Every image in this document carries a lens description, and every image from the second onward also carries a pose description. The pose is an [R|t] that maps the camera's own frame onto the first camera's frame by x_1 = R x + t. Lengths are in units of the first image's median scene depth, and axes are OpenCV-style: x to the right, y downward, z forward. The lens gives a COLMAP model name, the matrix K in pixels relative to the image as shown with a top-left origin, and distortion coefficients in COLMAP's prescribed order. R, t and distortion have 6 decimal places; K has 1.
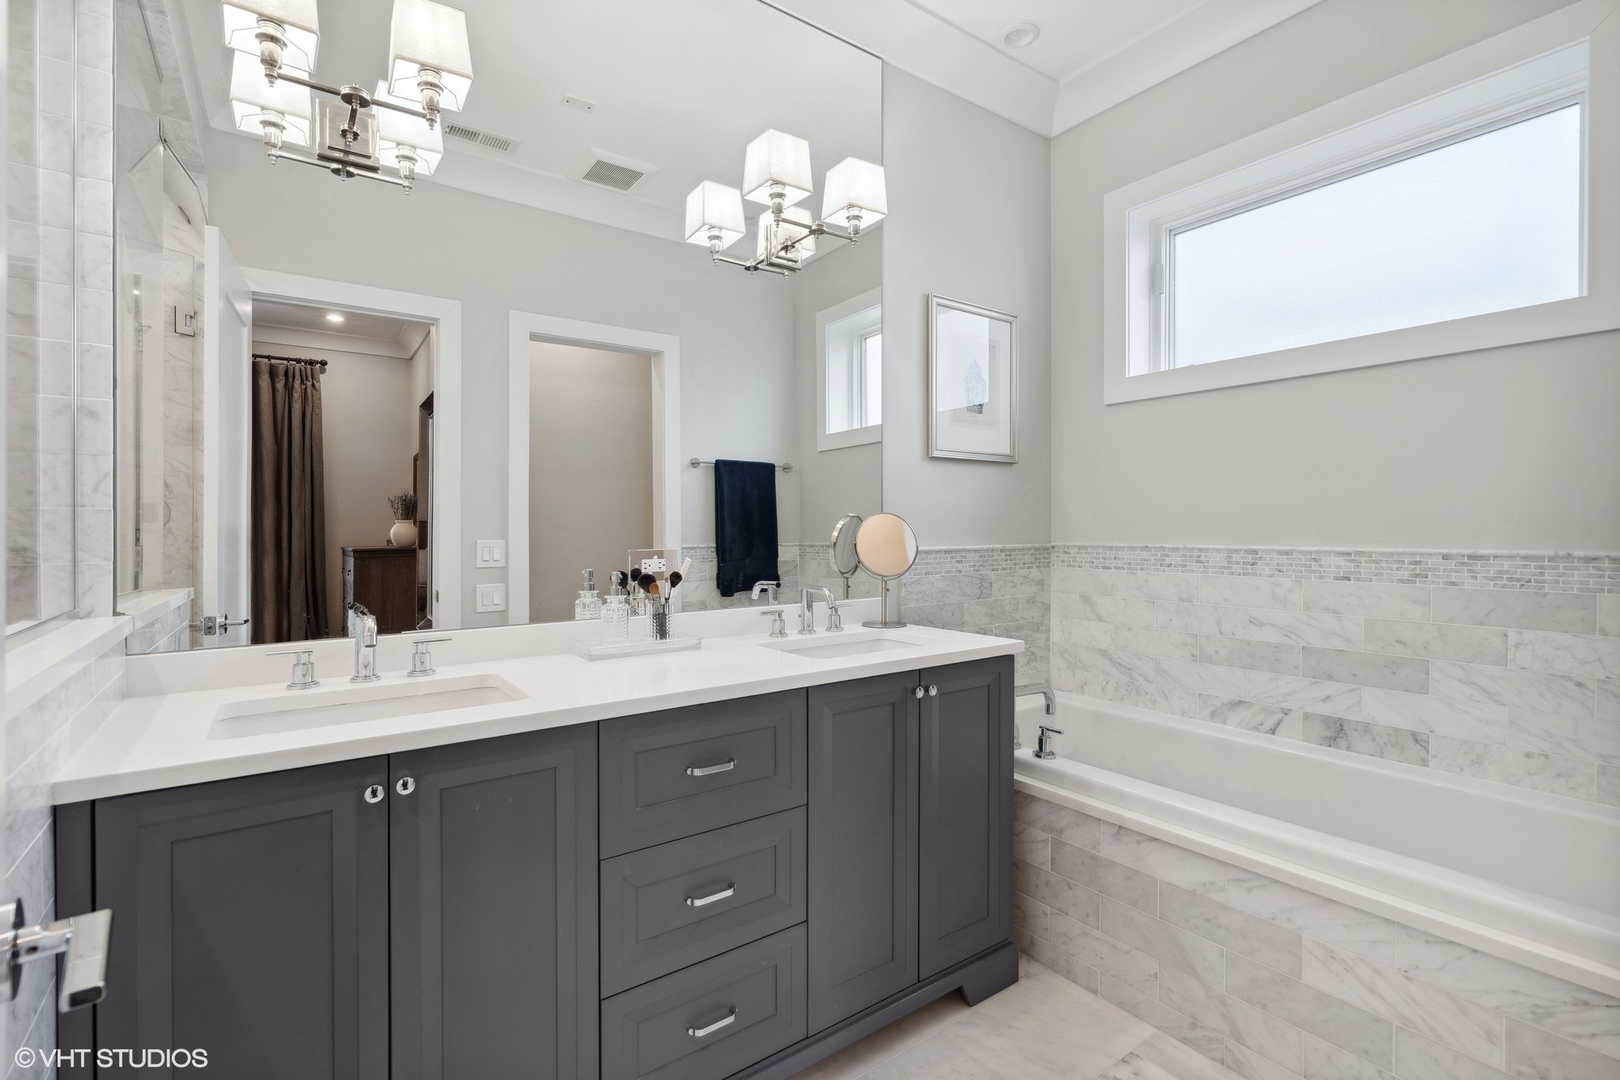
lens RADIAL K [[750.7, 0, 806.5], [0, 750.7, 534.2], [0, 0, 1]] dist [-0.007701, 0.002826]
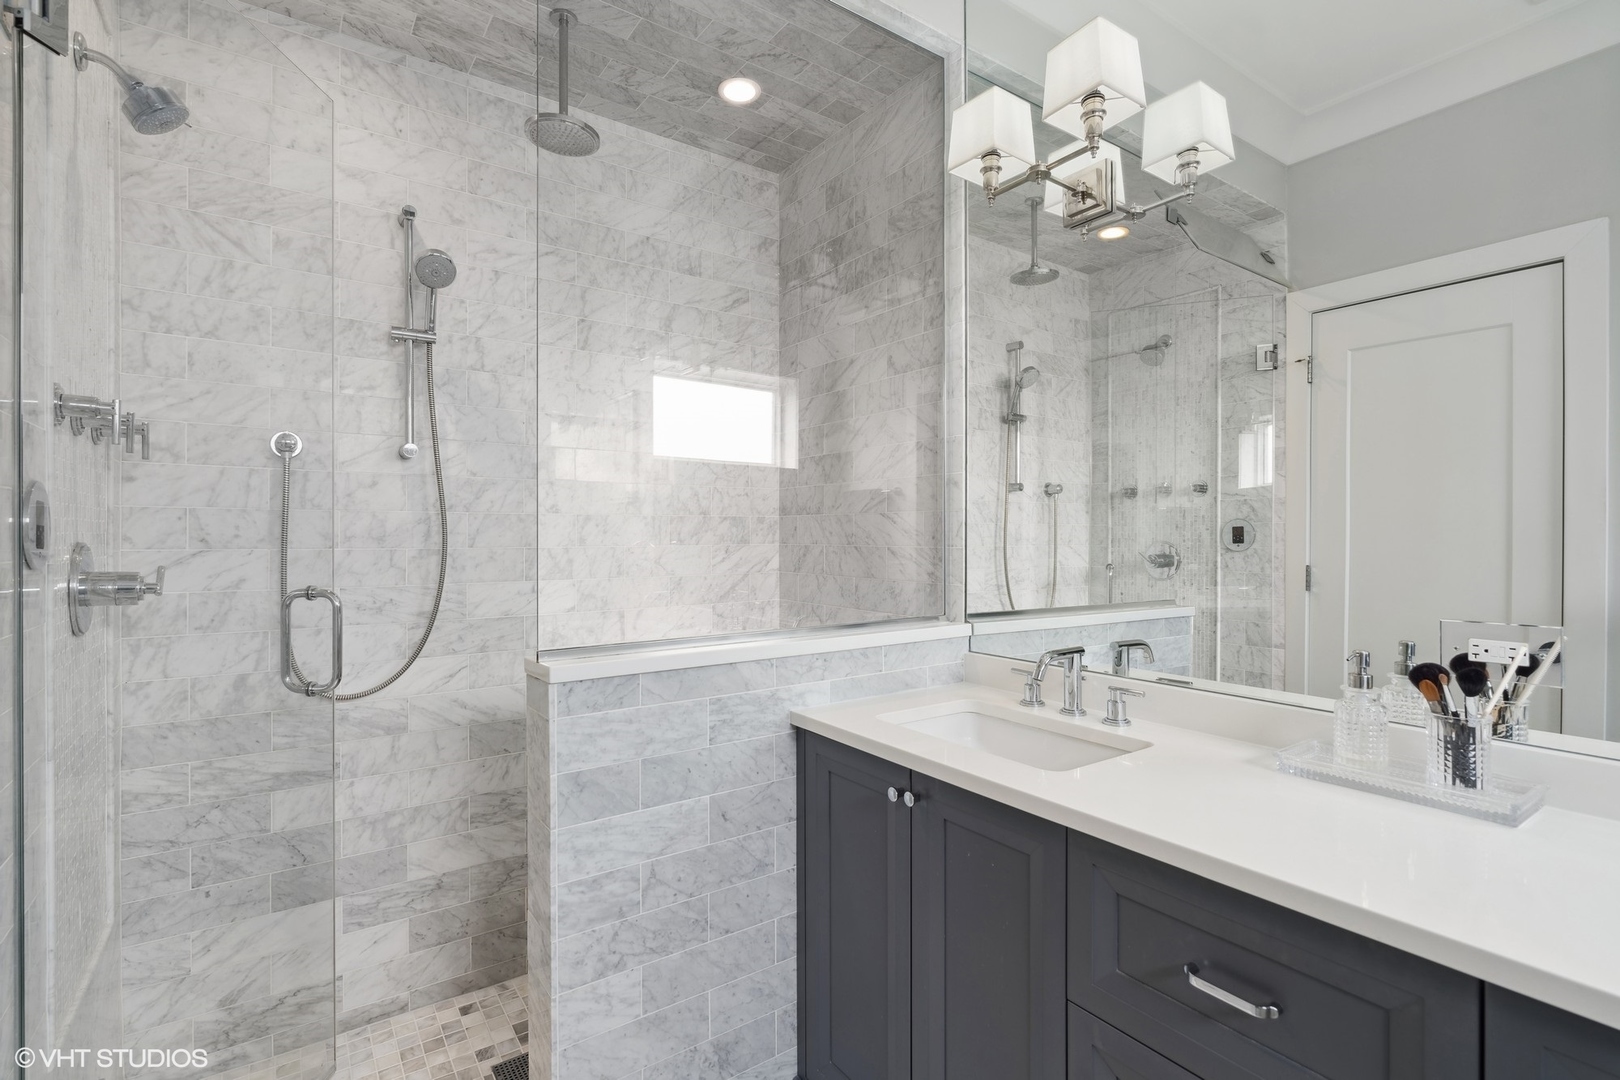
lens RADIAL K [[750.7, 0, 804.2], [0, 750.7, 536.1], [0, 0, 1]] dist [-0.007701, 0.002826]
pose [[-0.013111, 0.009743, -0.999867, 0.389320], [-0.004637, 0.999941, 0.009805, -0.051767], [0.999903, 0.004765, -0.013065, 0.532193]]
